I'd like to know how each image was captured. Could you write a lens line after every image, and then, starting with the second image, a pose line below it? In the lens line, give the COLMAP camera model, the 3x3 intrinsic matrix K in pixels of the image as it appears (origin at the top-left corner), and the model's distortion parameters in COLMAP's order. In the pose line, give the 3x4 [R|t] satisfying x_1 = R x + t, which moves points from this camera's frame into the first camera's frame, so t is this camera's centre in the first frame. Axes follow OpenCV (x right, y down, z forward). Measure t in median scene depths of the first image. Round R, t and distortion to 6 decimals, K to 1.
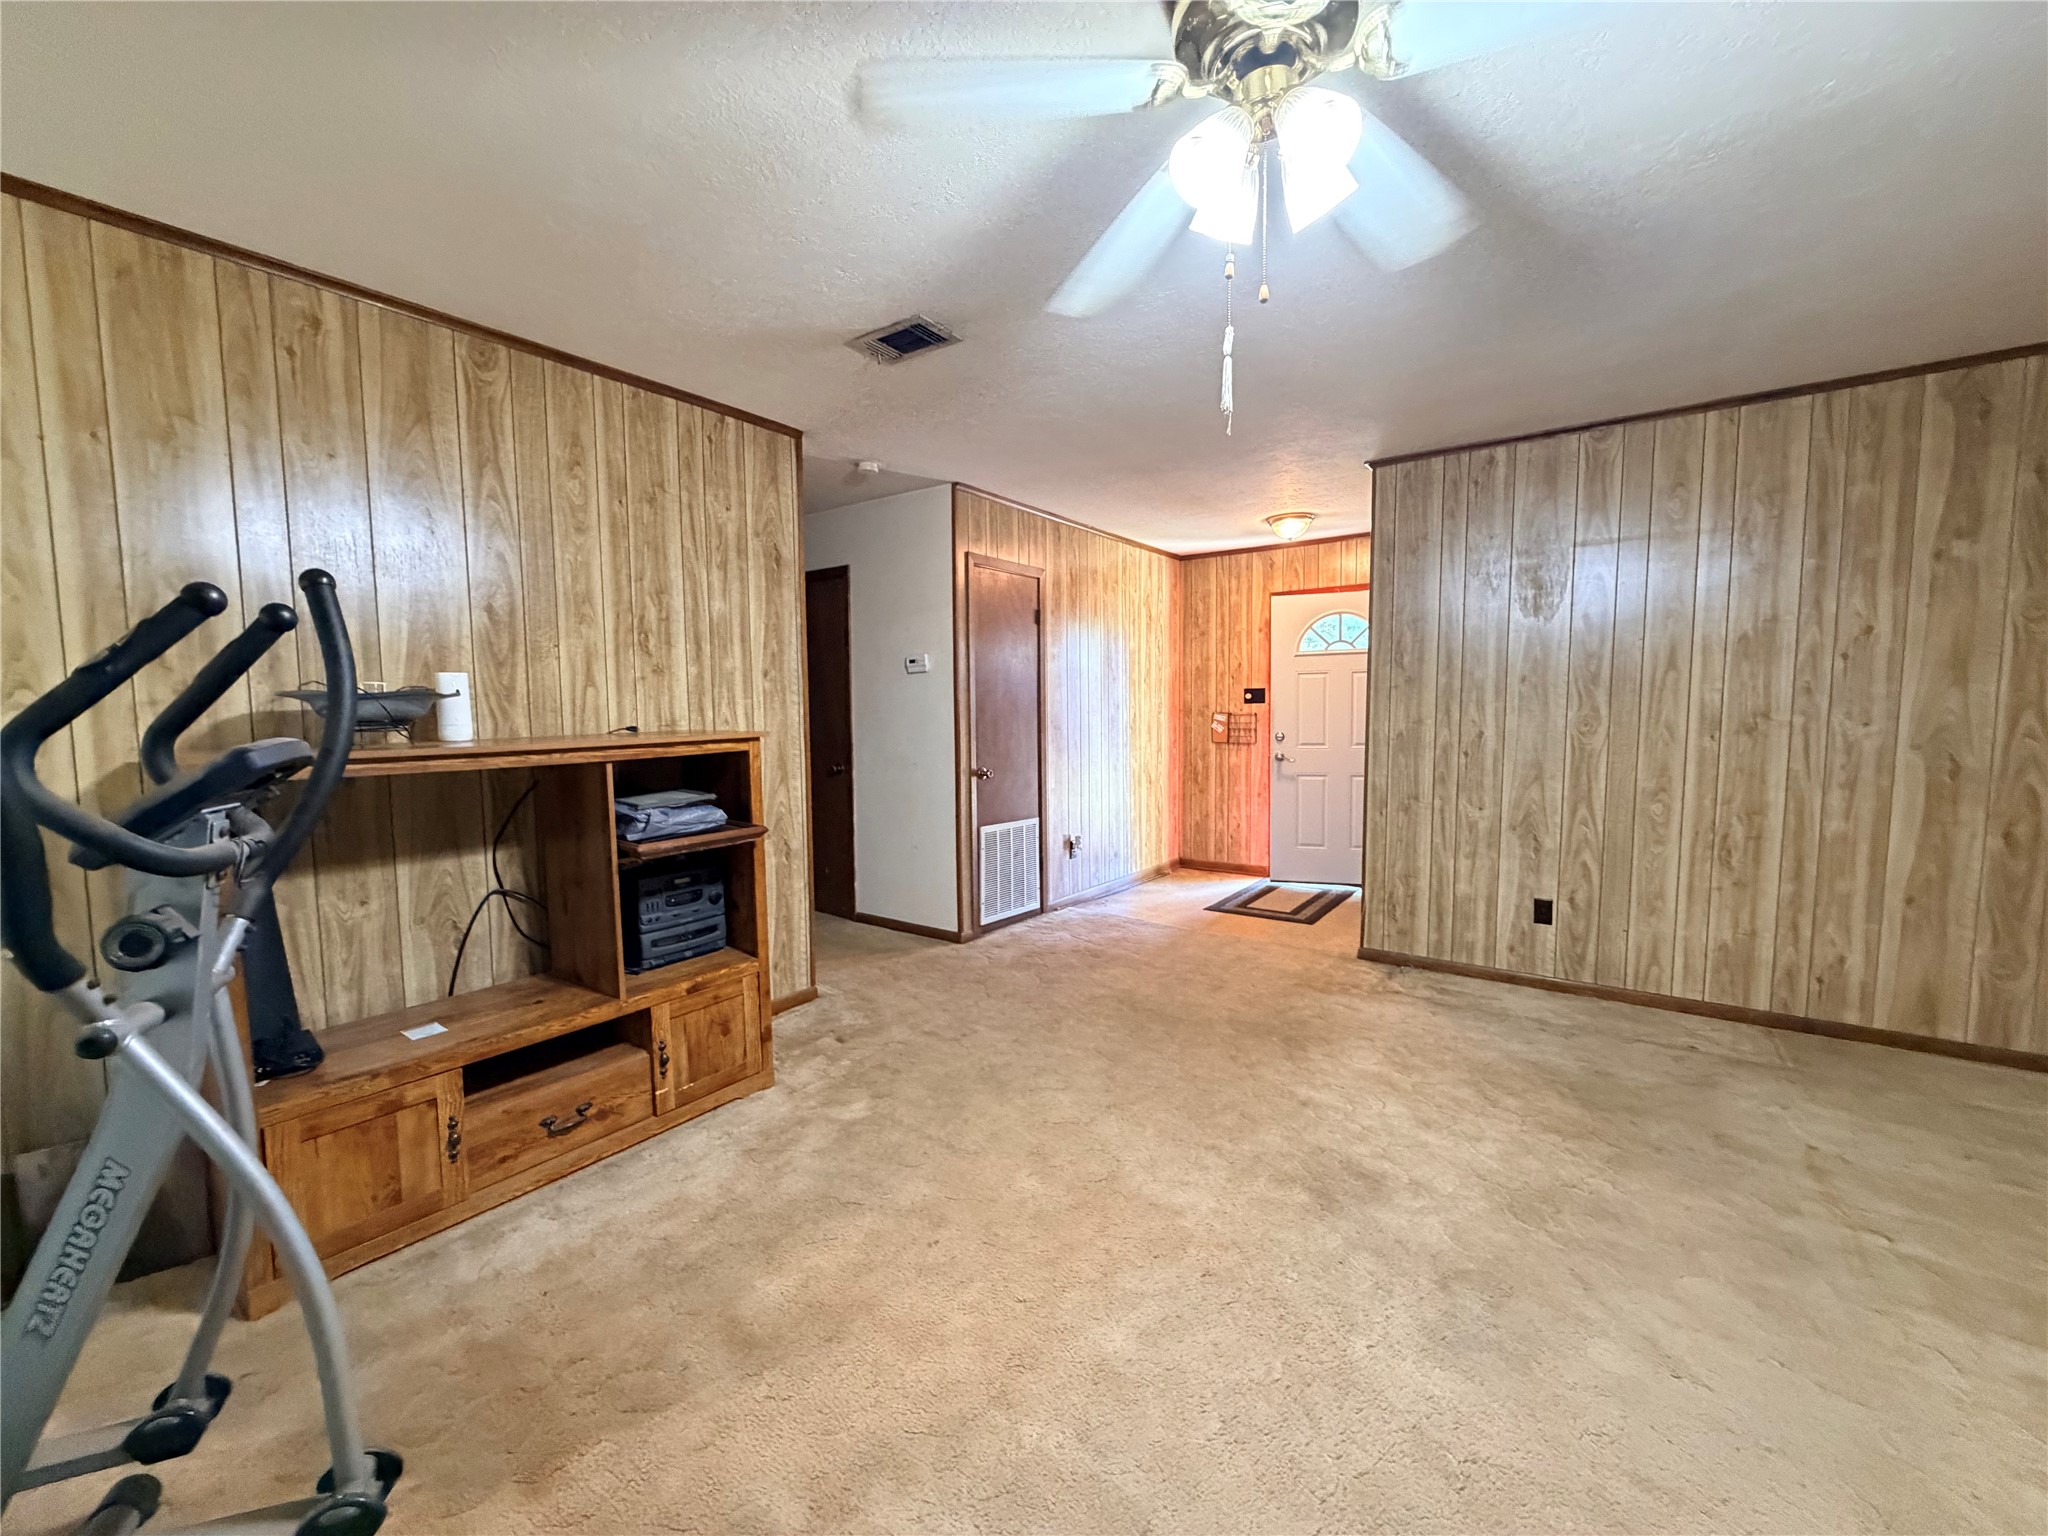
lens RADIAL K [[816.2, 0, 1018.5], [0, 816.2, 767.5], [0, 0, 1]] dist [-0.000811, 0.000435]
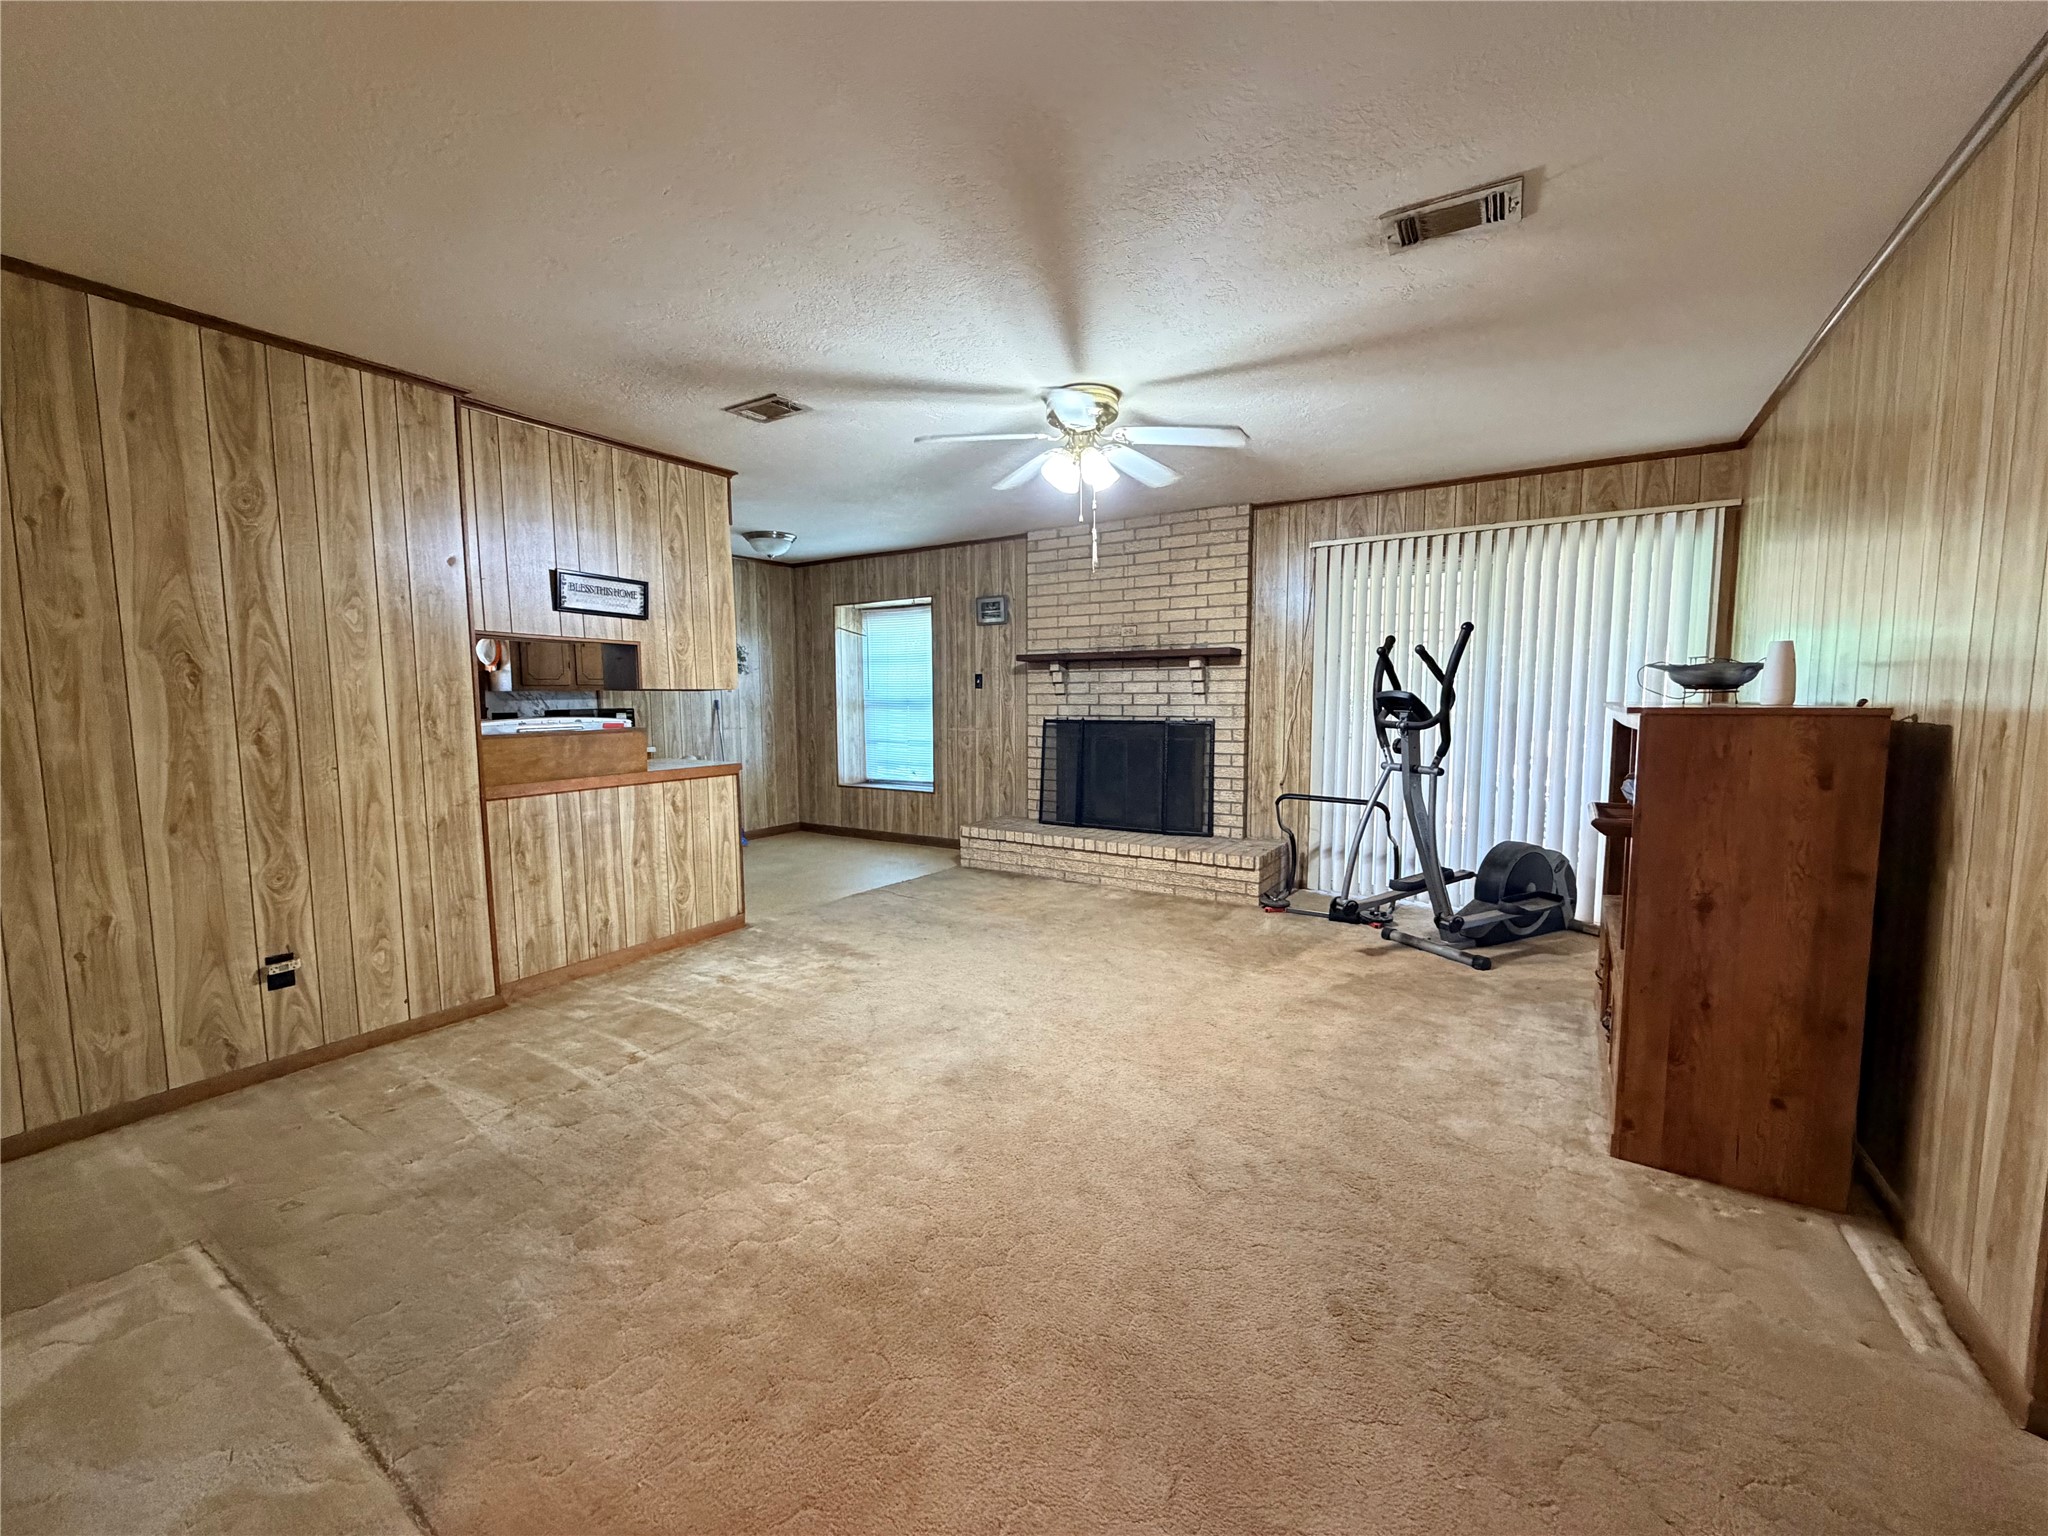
lens RADIAL K [[816.2, 0, 1017.3], [0, 816.2, 767.2], [0, 0, 1]] dist [-0.000811, 0.000435]
pose [[-0.997738, 0.023520, -0.062972, 0.299619], [0.012469, 0.985287, 0.170451, -0.117249], [0.066055, 0.169280, -0.983352, 1.586627]]
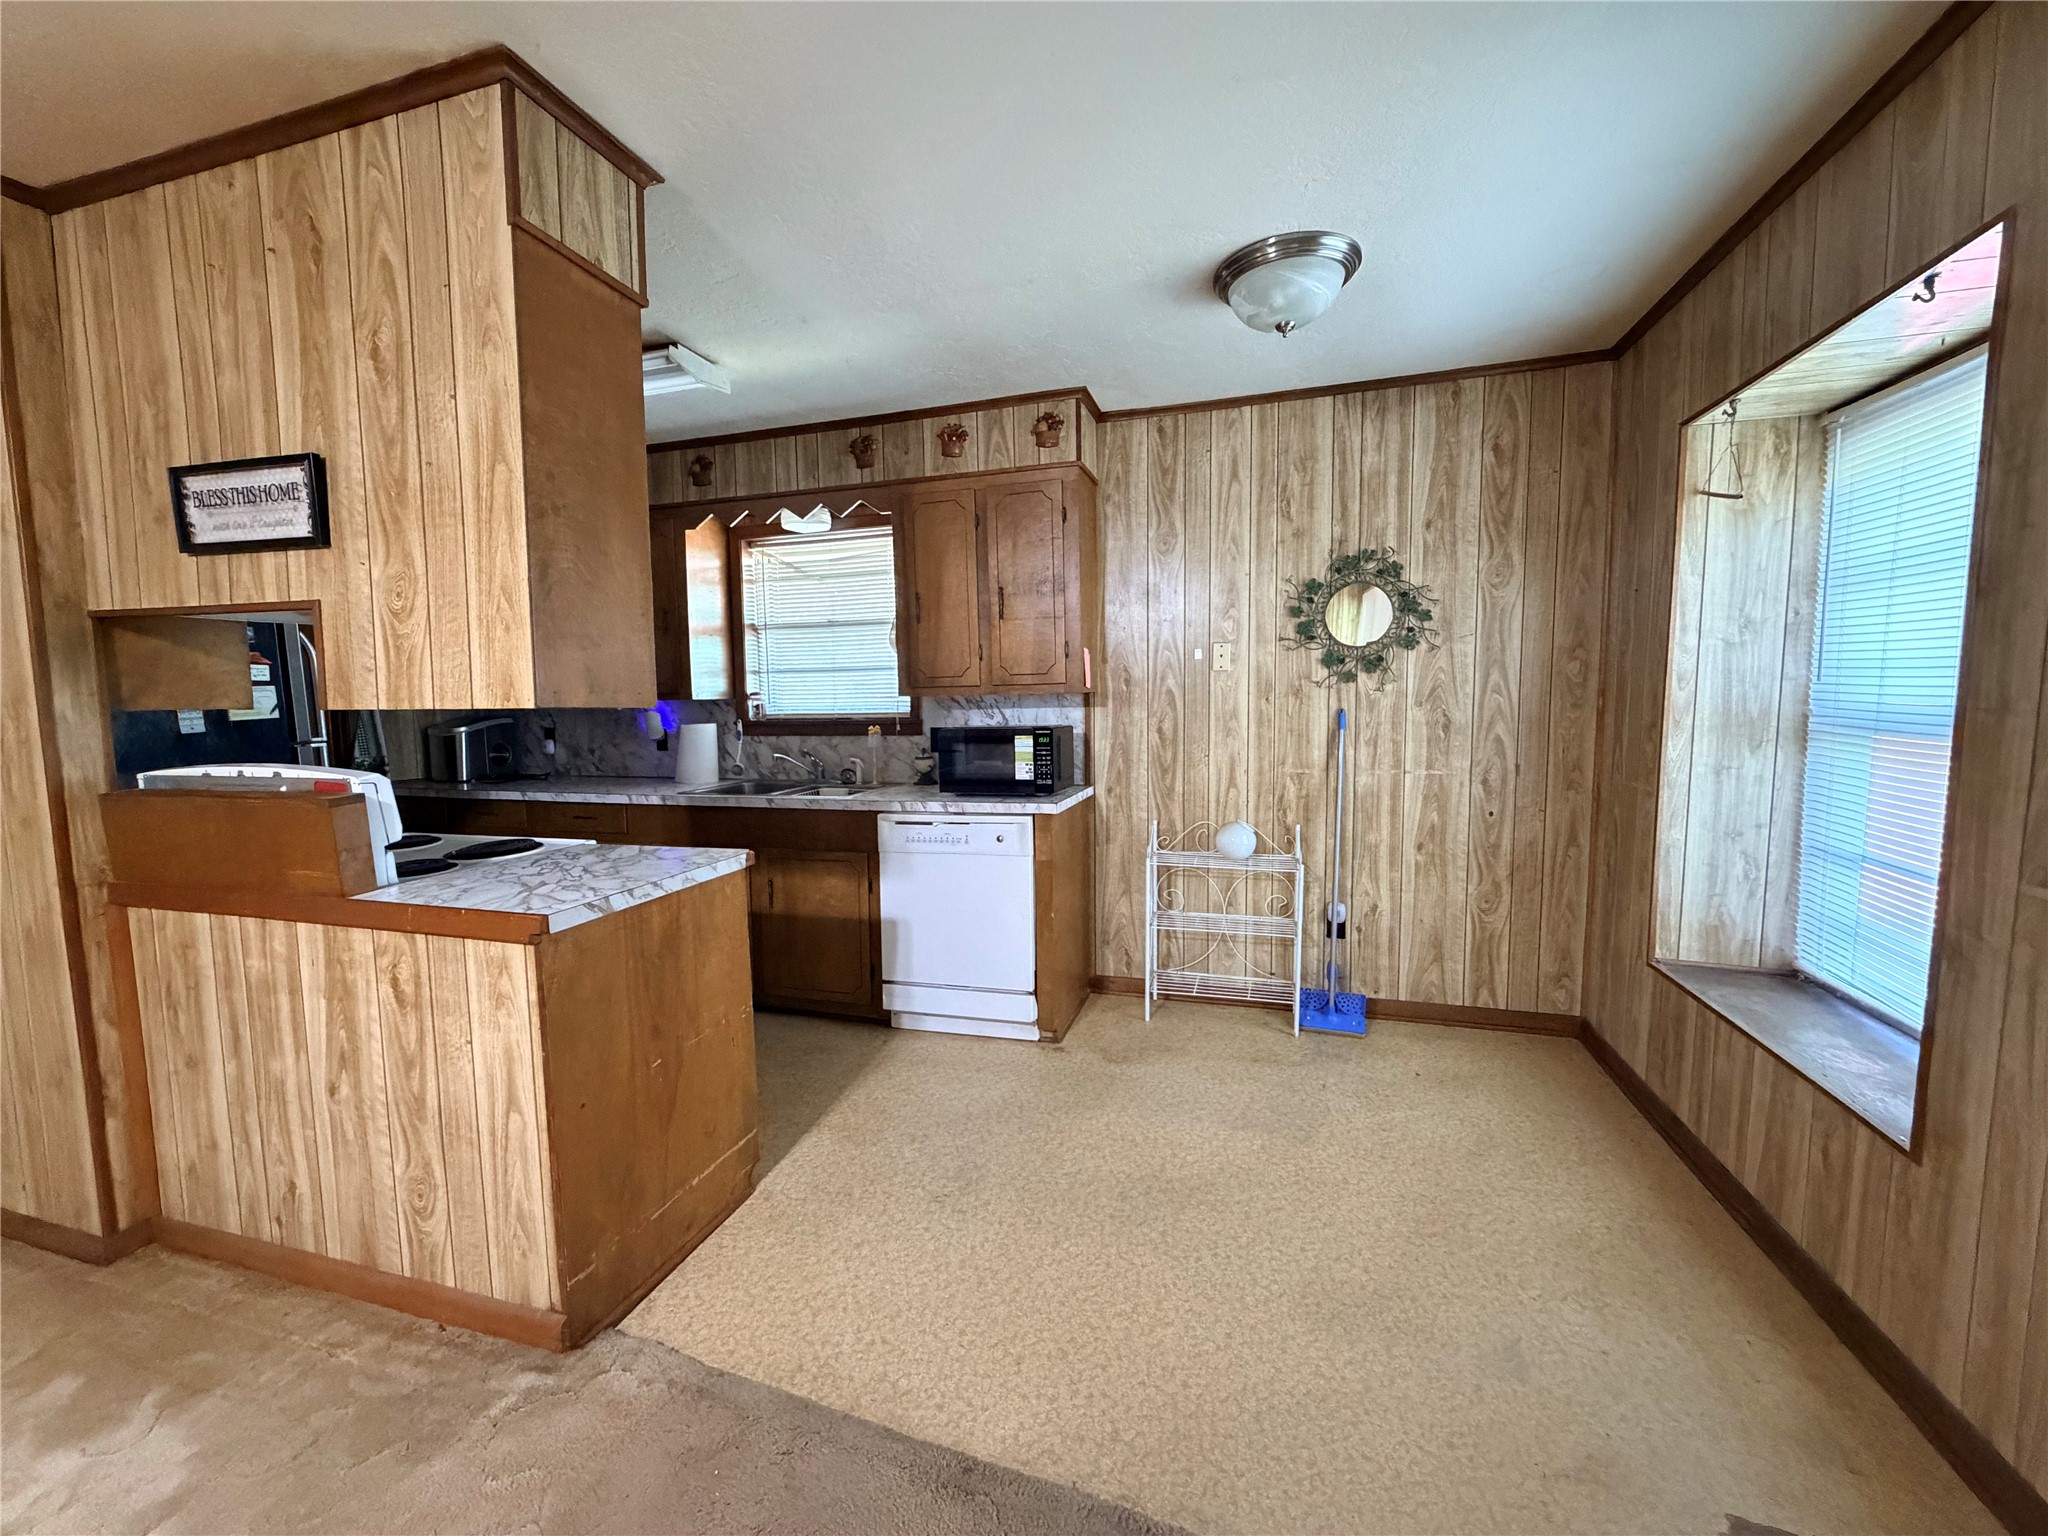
lens RADIAL K [[816.2, 0, 1024.3], [0, 816.2, 768.1], [0, 0, 1]] dist [-0.000811, 0.000435]
pose [[-0.333608, -0.069433, 0.940151, 0.116026], [0.096040, 0.989592, 0.107164, 0.001253], [-0.937807, 0.126043, -0.323468, -0.037466]]
